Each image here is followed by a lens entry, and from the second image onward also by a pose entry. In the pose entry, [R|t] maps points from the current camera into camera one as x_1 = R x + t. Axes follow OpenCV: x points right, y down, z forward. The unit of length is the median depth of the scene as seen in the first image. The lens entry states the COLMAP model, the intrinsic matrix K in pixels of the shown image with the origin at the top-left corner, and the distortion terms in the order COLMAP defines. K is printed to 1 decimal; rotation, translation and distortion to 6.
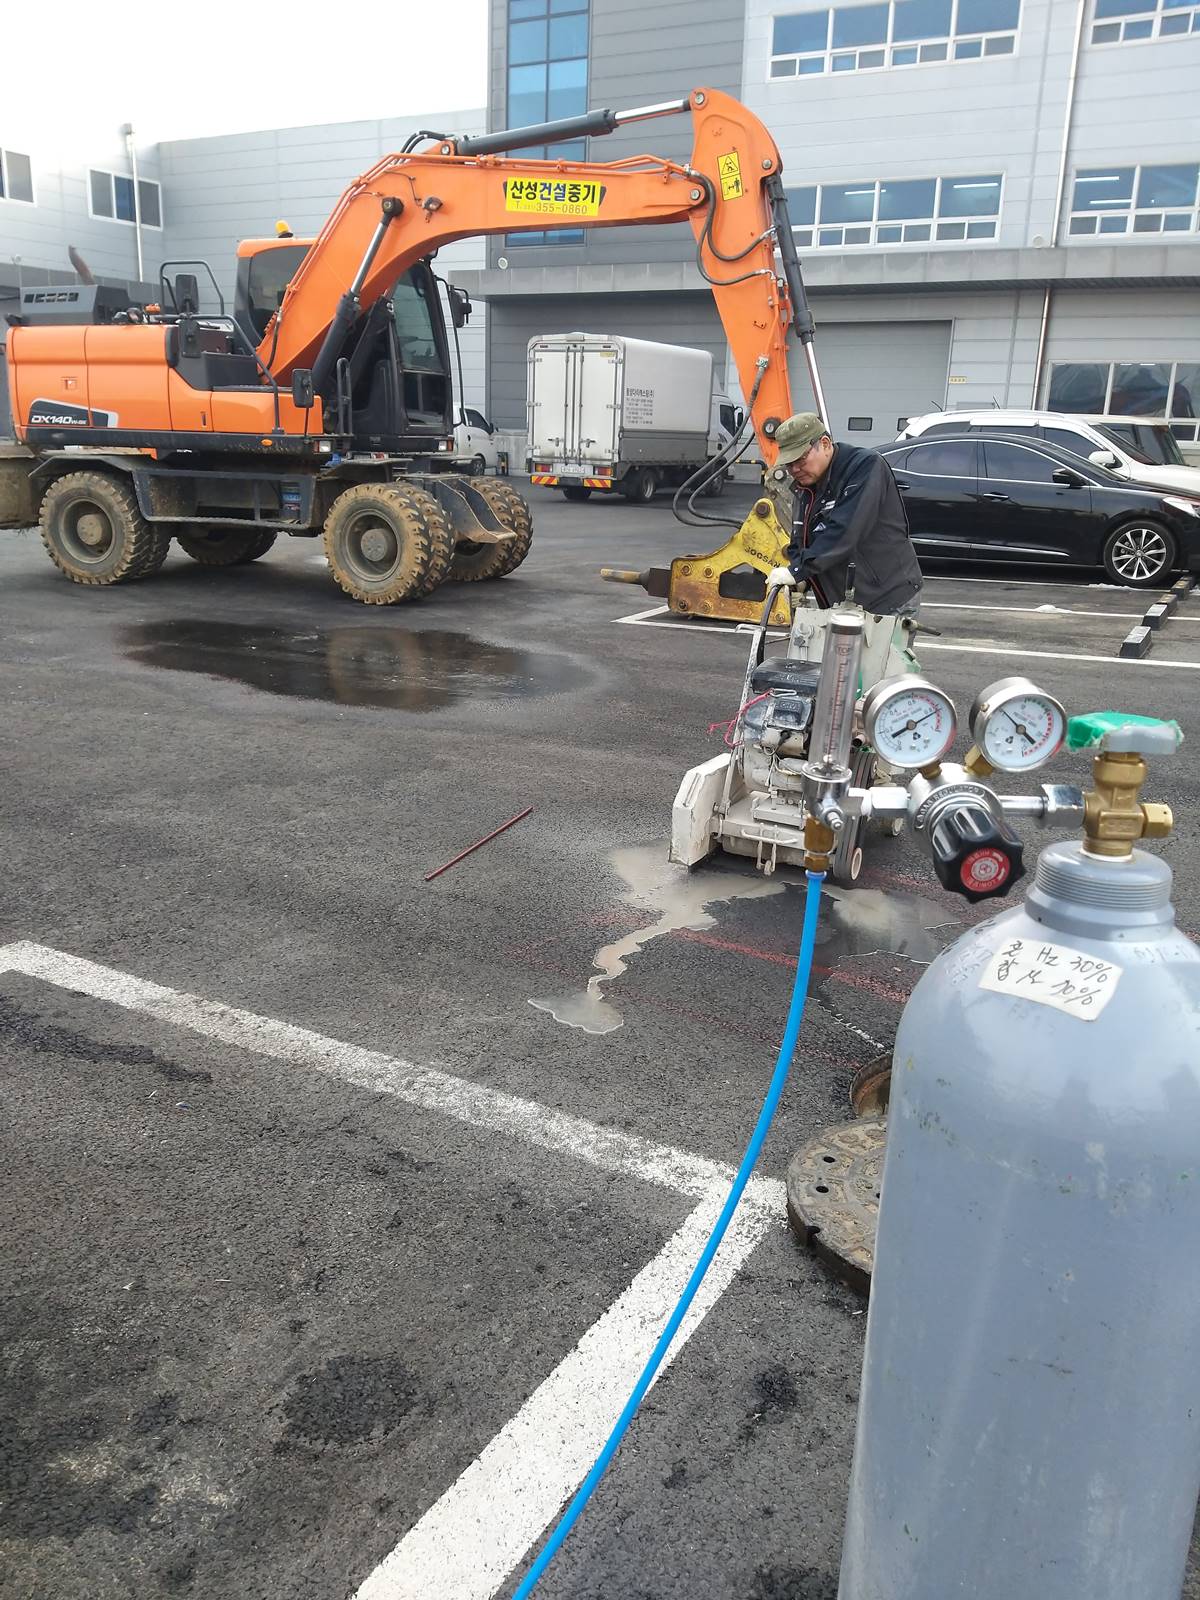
lens RADIAL K [[1239.3, 0, 600.1], [0, 1239.3, 806.7], [0, 0, 1]] dist [0.080276, -0.139382]
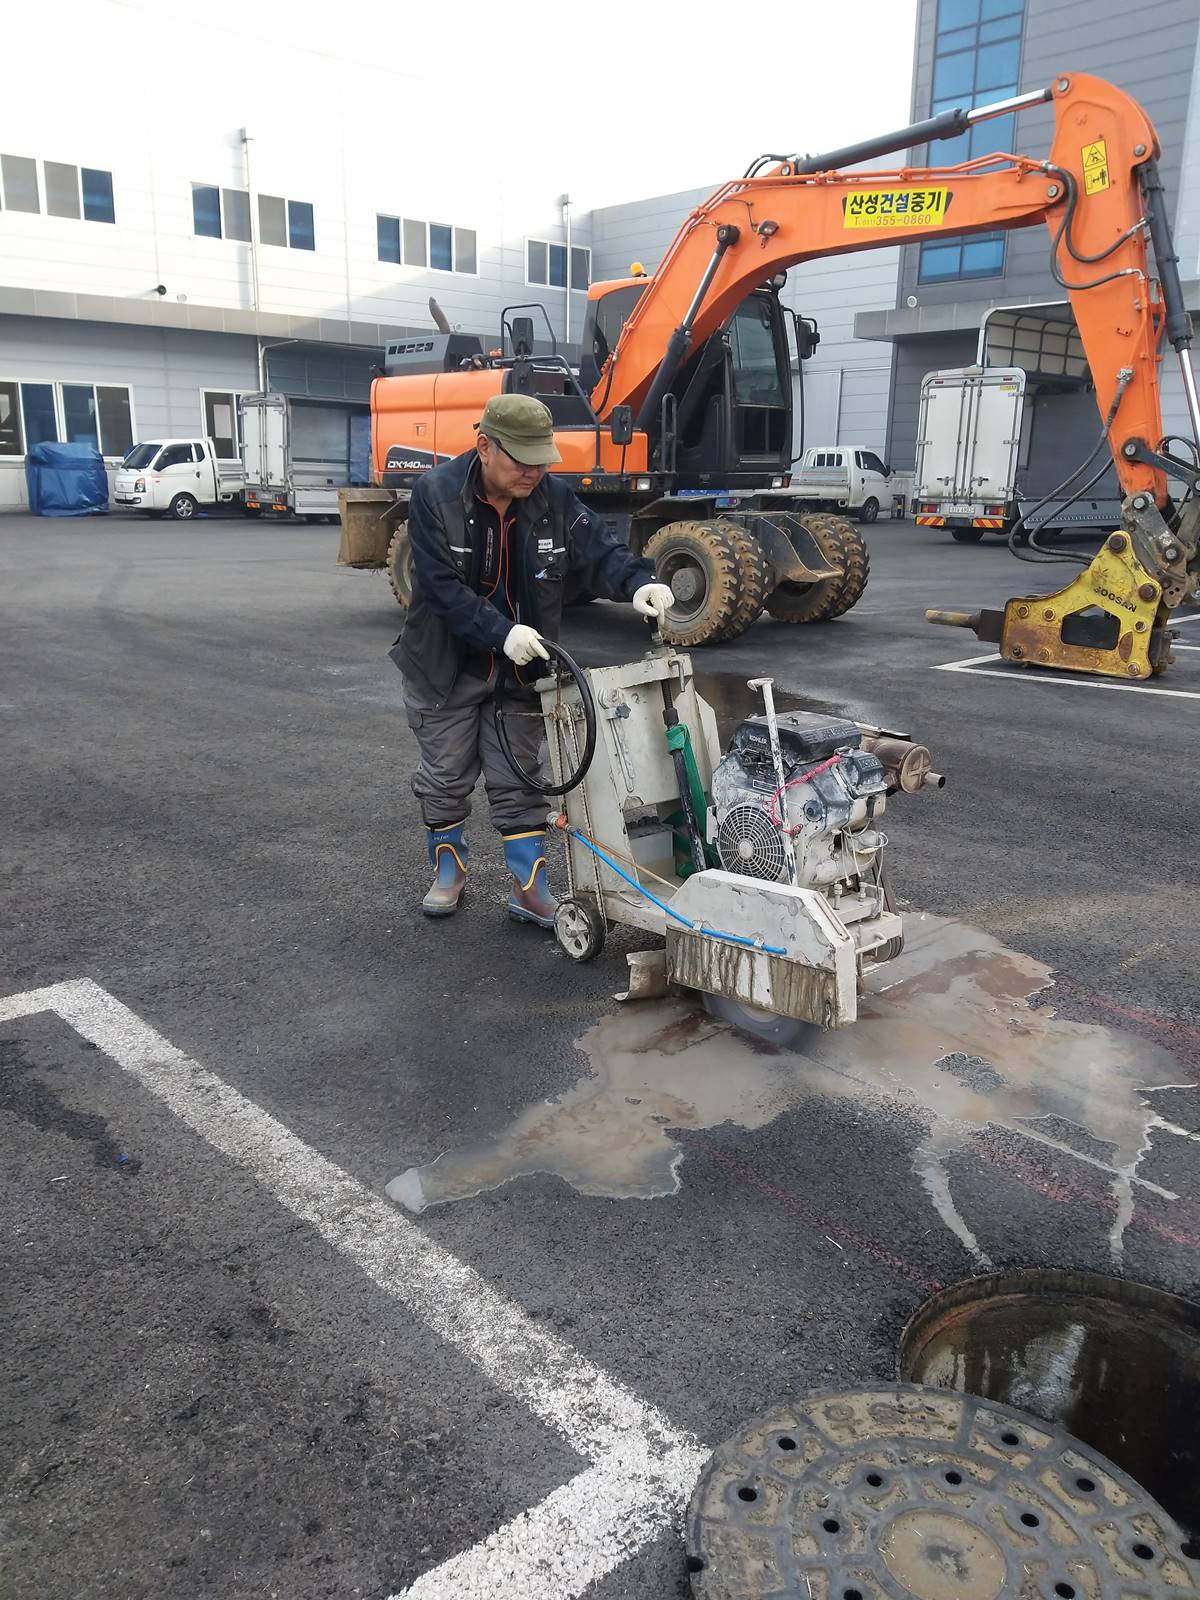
lens RADIAL K [[1241.5, 0, 600.3], [0, 1241.5, 808.3], [0, 0, 1]] dist [0.077264, -0.136517]
pose [[0.948171, 0.063409, -0.311369, 0.070146], [-0.074405, 0.996950, -0.023552, -0.009904], [0.308926, 0.045499, 0.949997, 0.076093]]
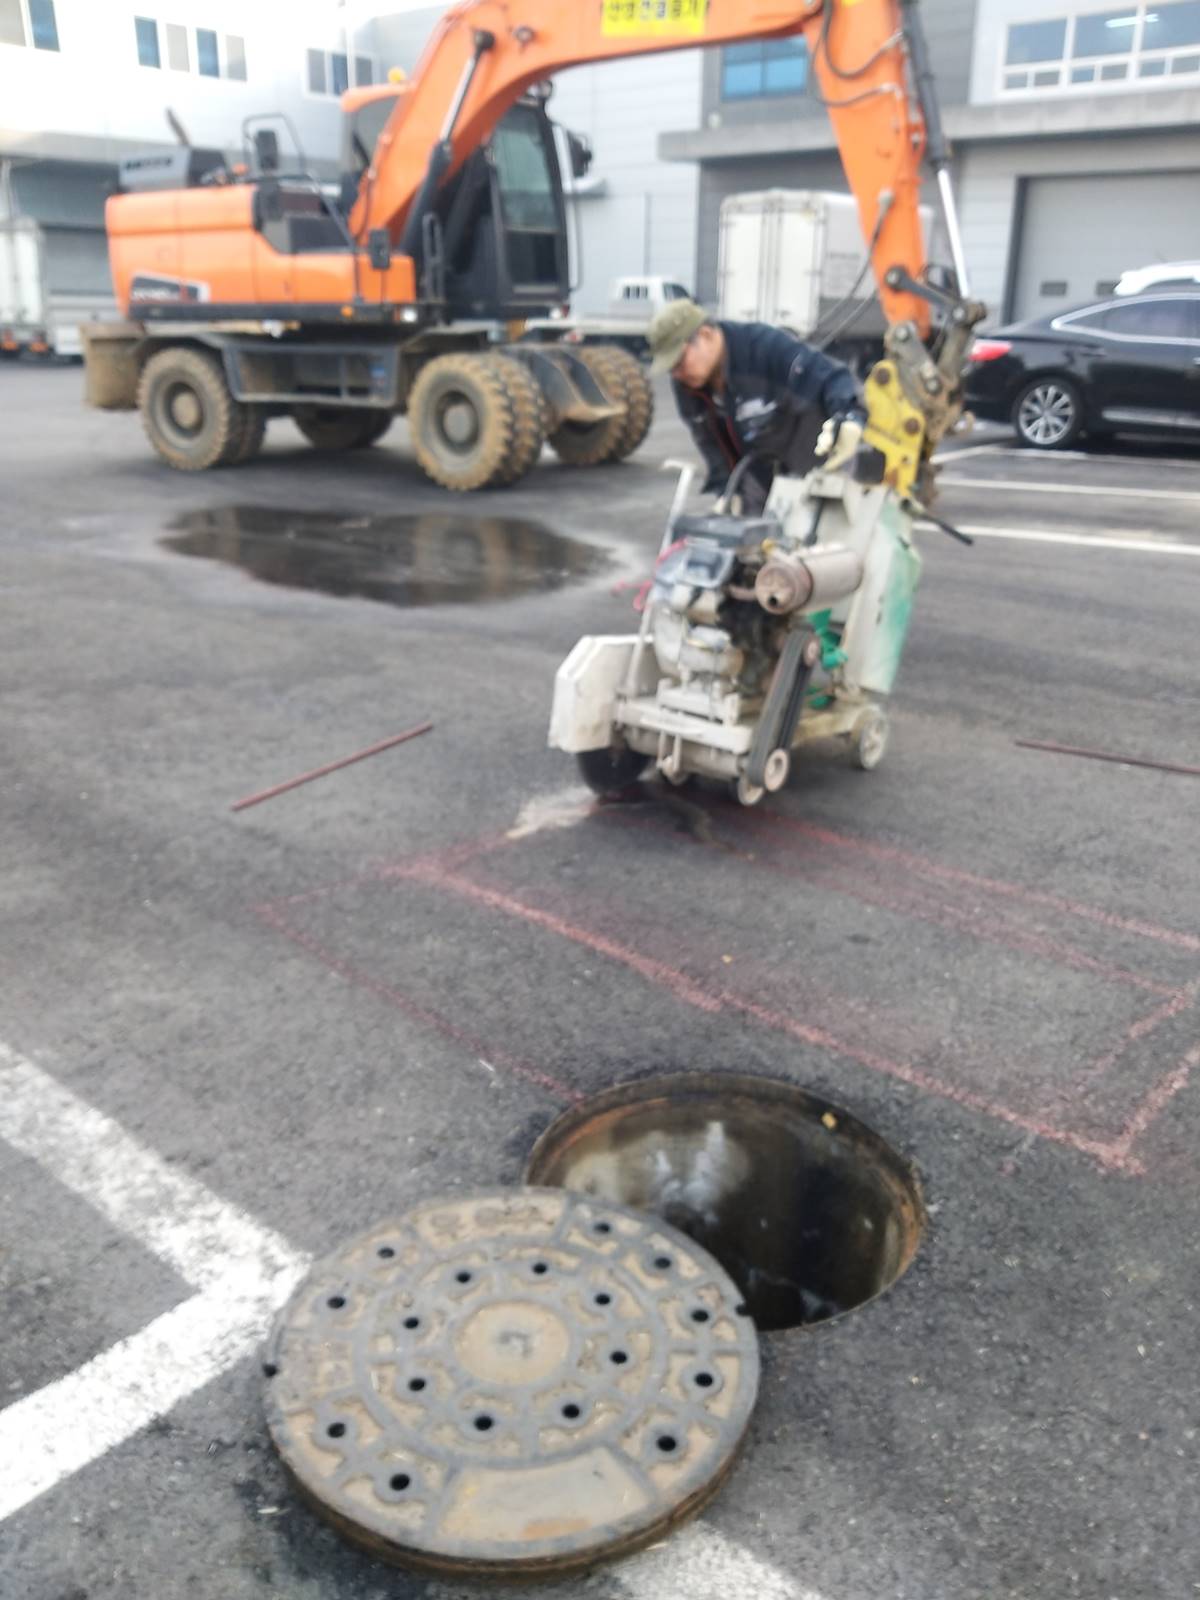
lens RADIAL K [[1266.6, 0, 597.6], [0, 1266.6, 804.3], [0, 0, 1]] dist [0.066524, -0.141644]
pose [[0.982389, 0.046497, -0.180970, 0.105780], [-0.032665, 0.996365, 0.078676, -0.008001], [0.183971, -0.071379, 0.980337, 0.083407]]
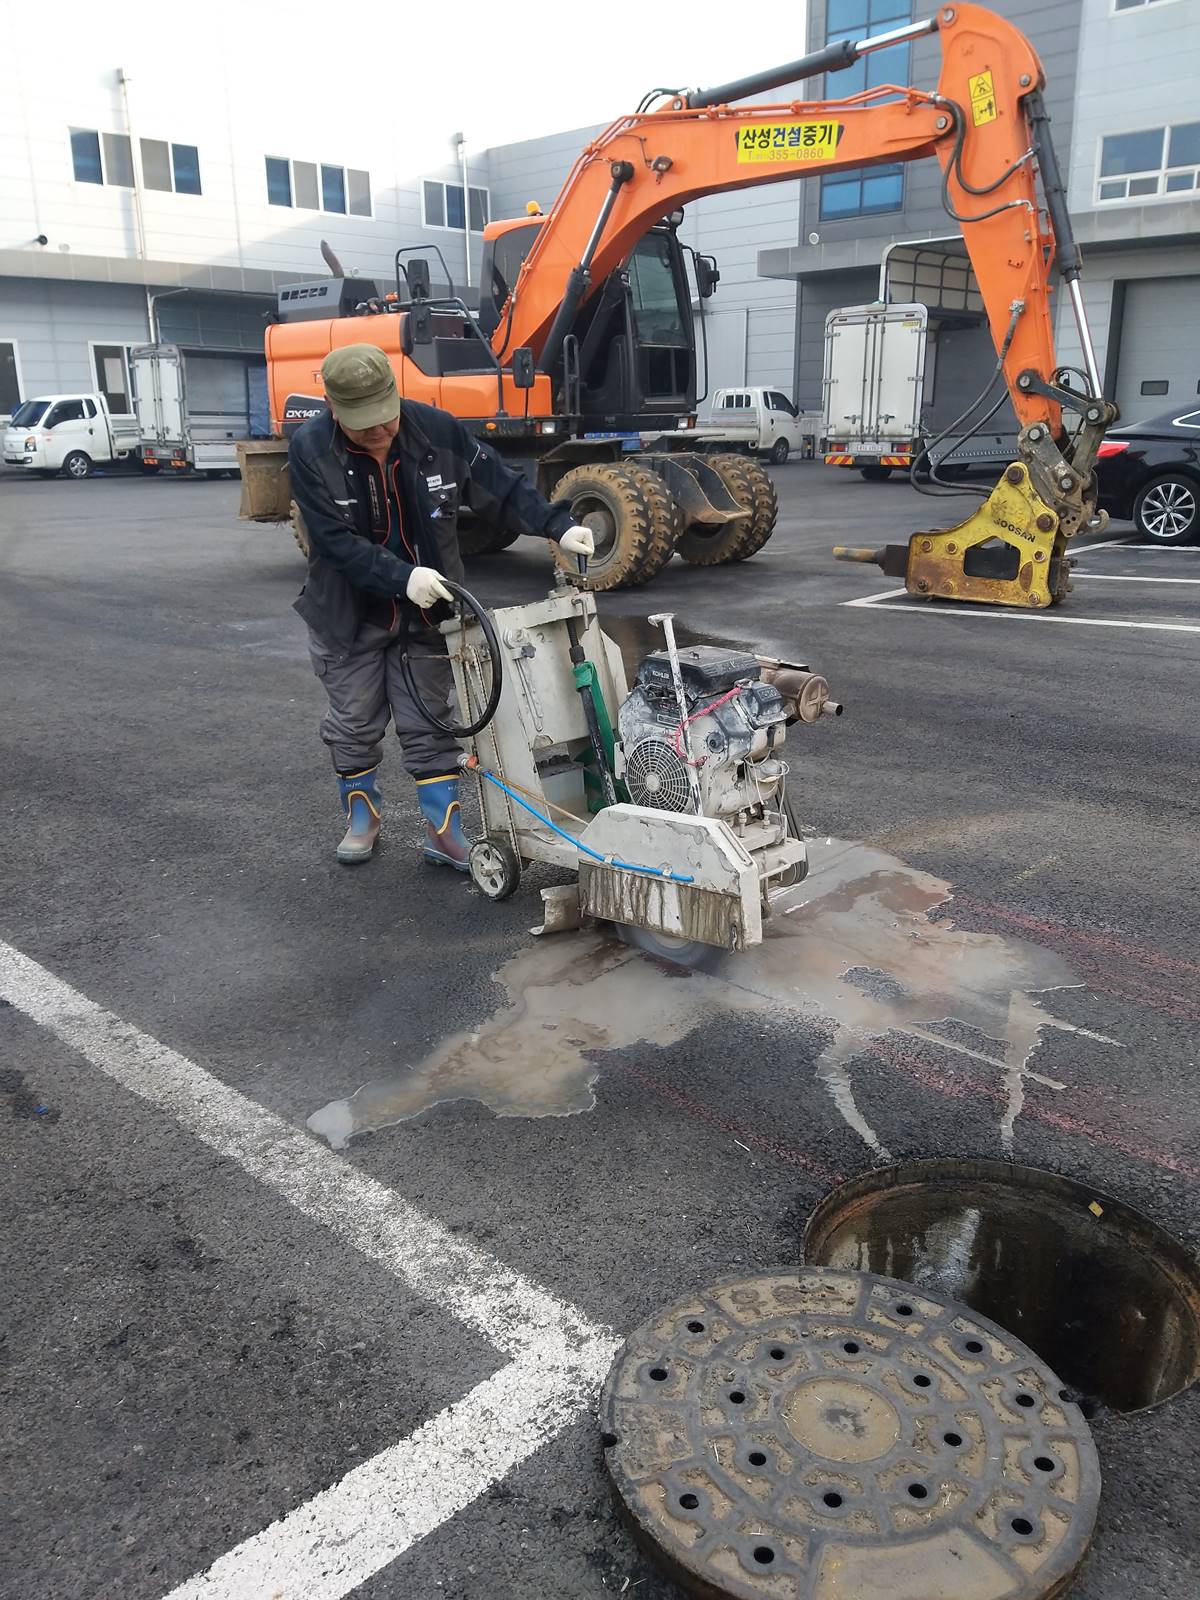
lens RADIAL K [[1248.7, 0, 598.9], [0, 1248.7, 802.0], [0, 0, 1]] dist [0.070004, -0.120157]
pose [[0.966741, 0.032965, -0.253624, 0.076579], [-0.032402, 0.999454, 0.006397, -0.005739], [0.253696, 0.002034, 0.967282, 0.071139]]
